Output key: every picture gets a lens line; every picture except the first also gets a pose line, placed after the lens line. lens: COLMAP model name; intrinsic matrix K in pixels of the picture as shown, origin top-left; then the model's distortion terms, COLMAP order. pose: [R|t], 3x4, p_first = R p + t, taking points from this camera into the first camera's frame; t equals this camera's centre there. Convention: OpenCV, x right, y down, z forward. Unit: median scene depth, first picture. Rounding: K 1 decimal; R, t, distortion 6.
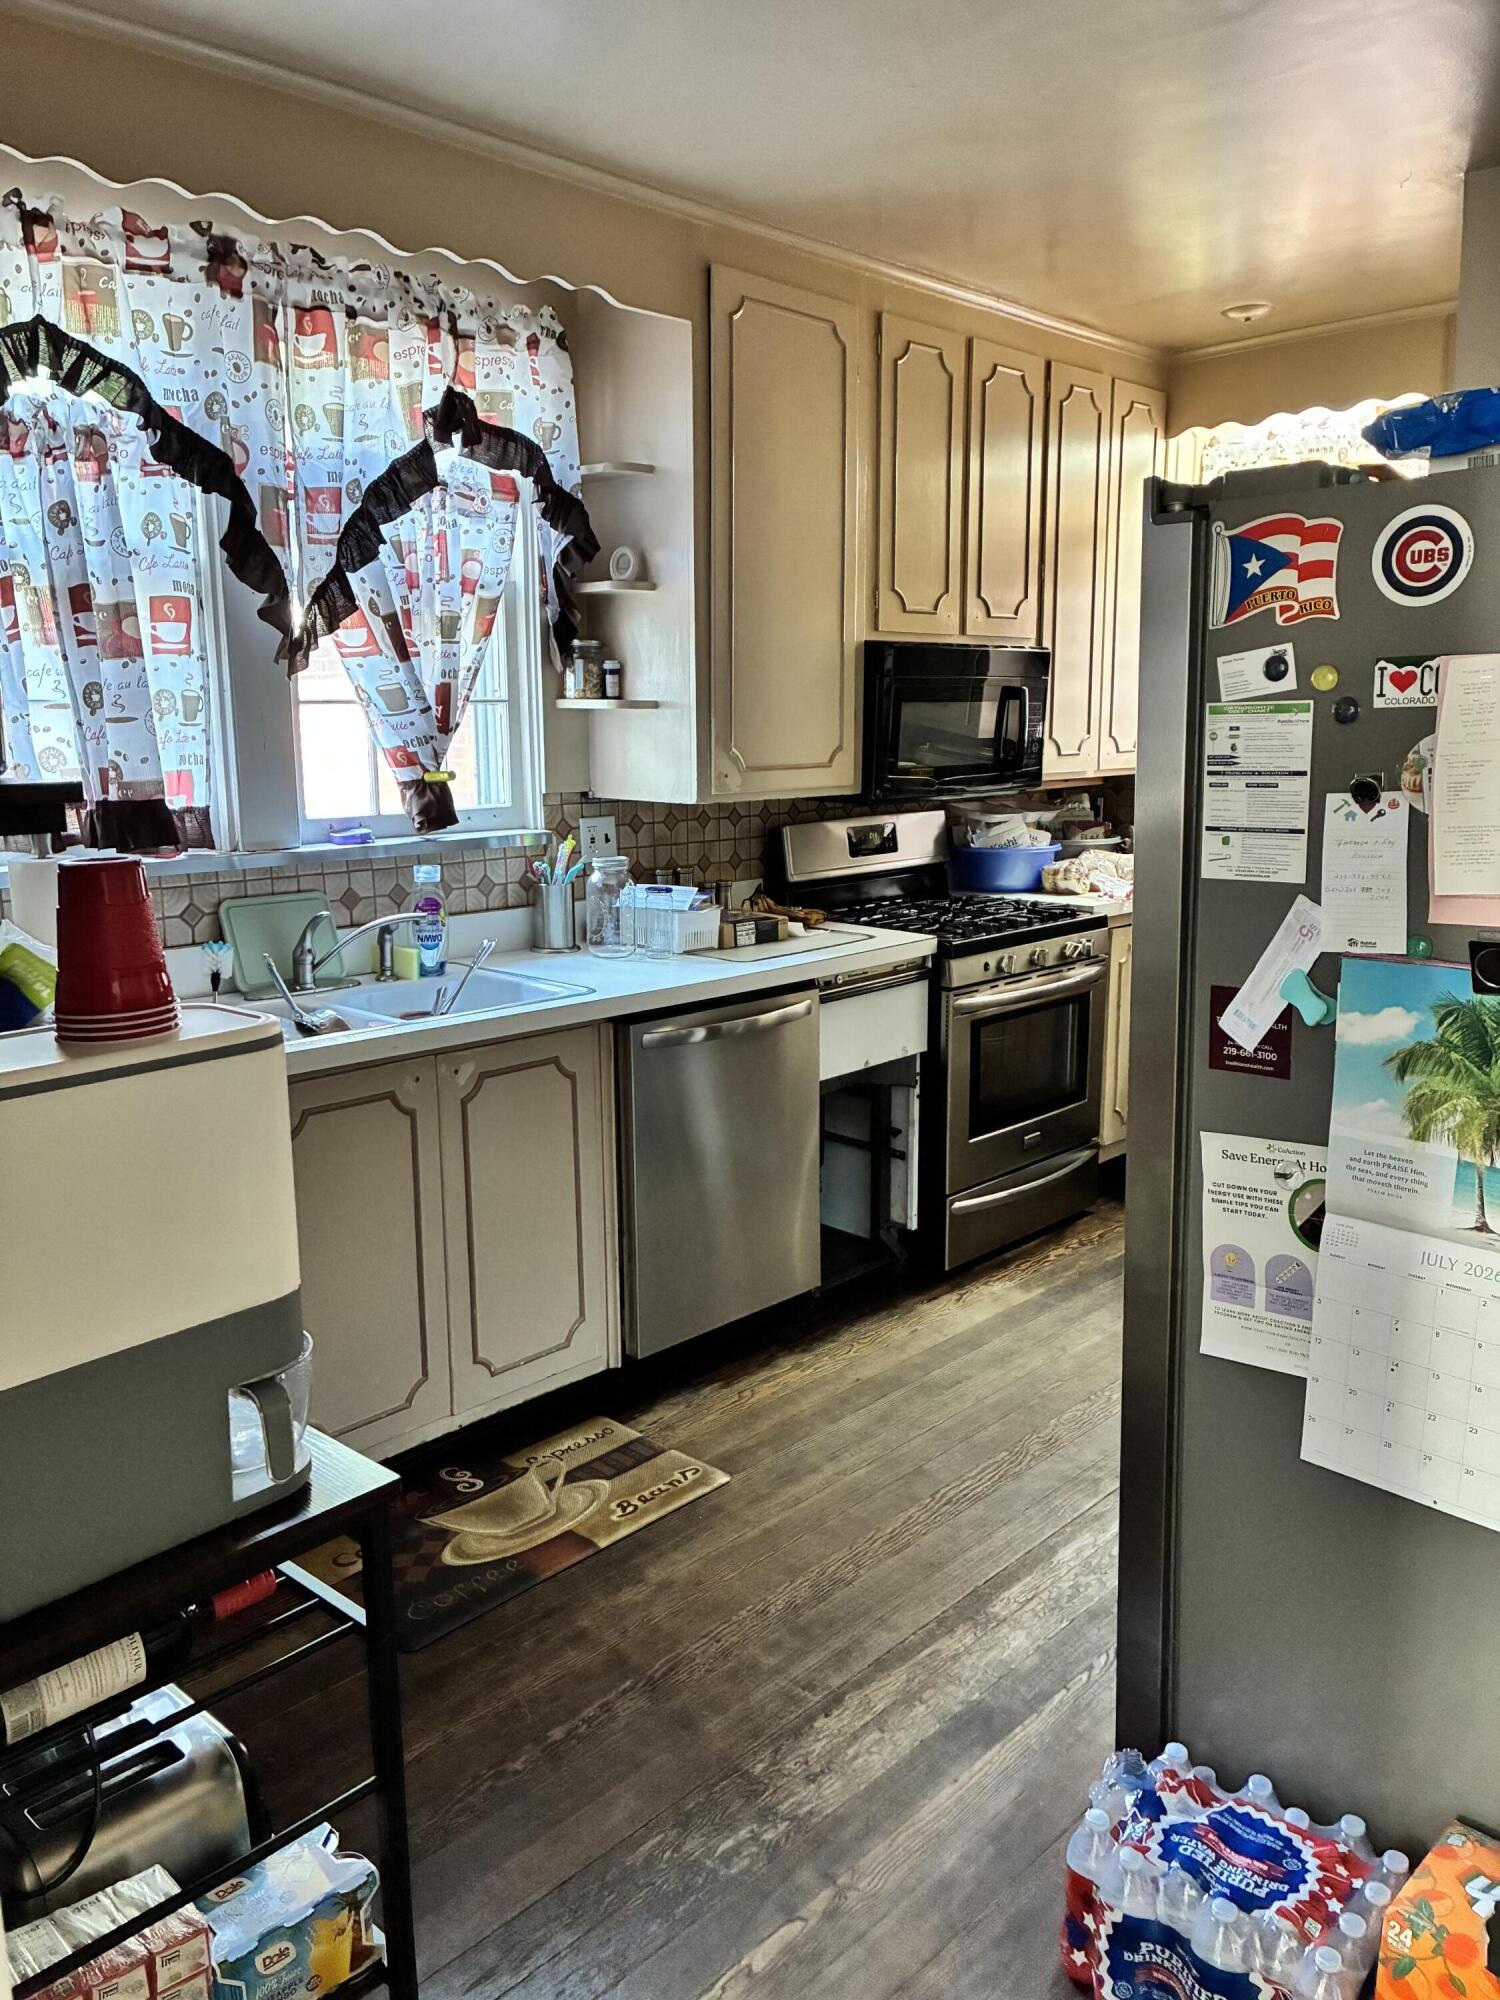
lens RADIAL K [[1518.6, 0, 751.9], [0, 1518.6, 996.5], [0, 0, 1]] dist [0.021355, -0.021412]
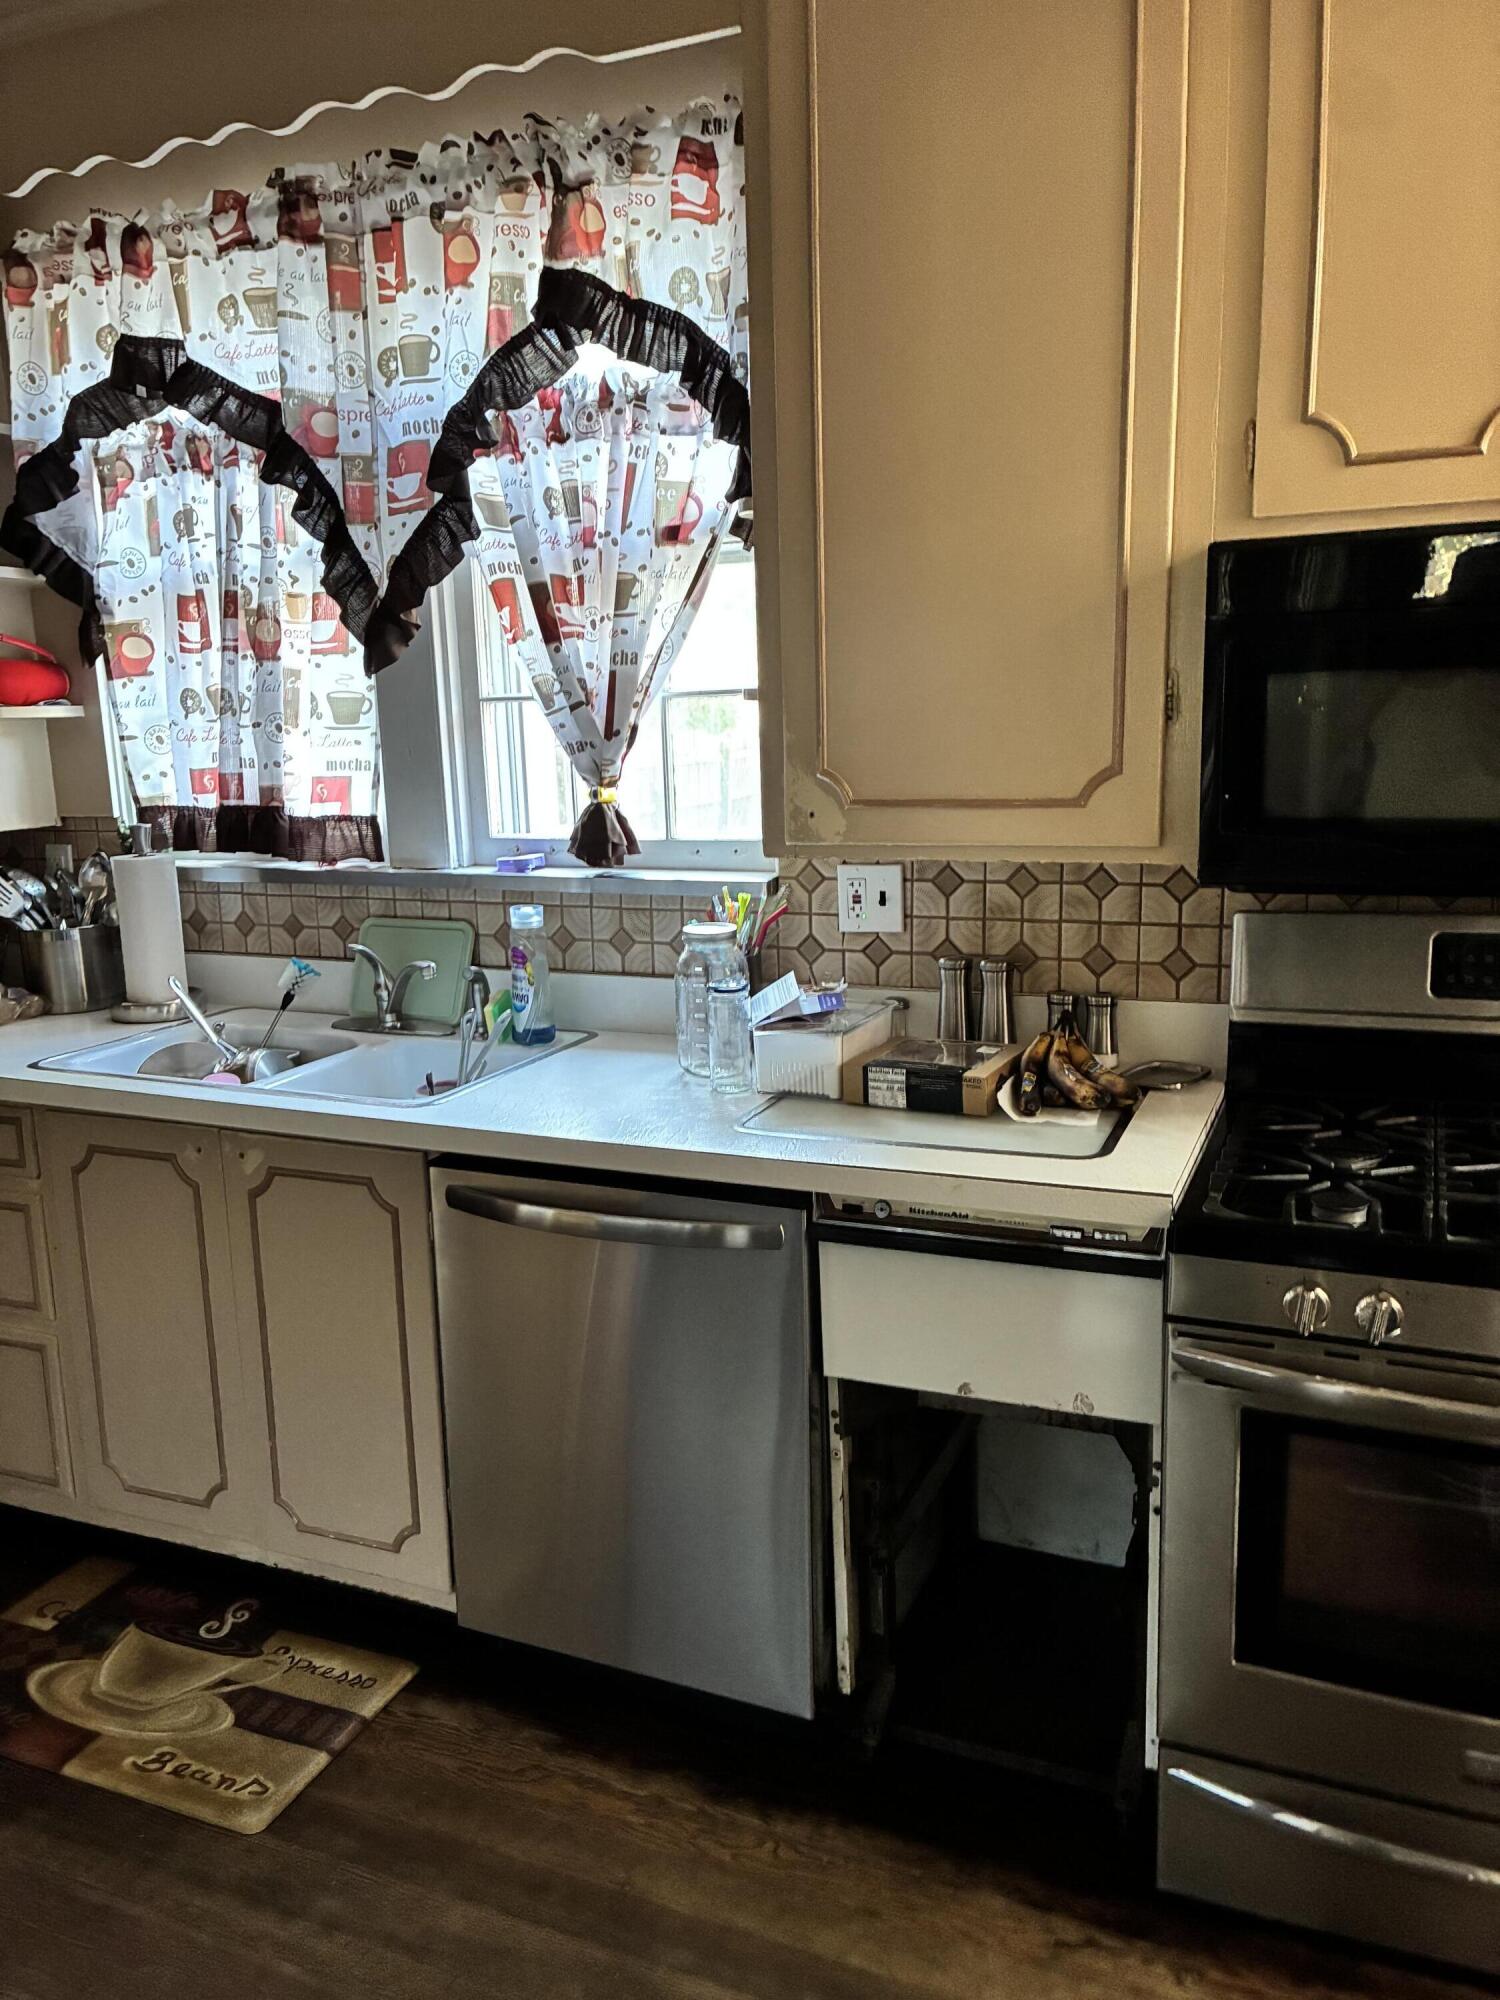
lens RADIAL K [[1518.6, 0, 738.3], [0, 1518.6, 1028.7], [0, 0, 1]] dist [0.021355, -0.021412]
pose [[0.343871, 0.189901, -0.919614, 0.586391], [-0.149149, 0.977951, 0.146176, -0.162602], [0.927096, 0.086894, 0.364612, 0.856563]]
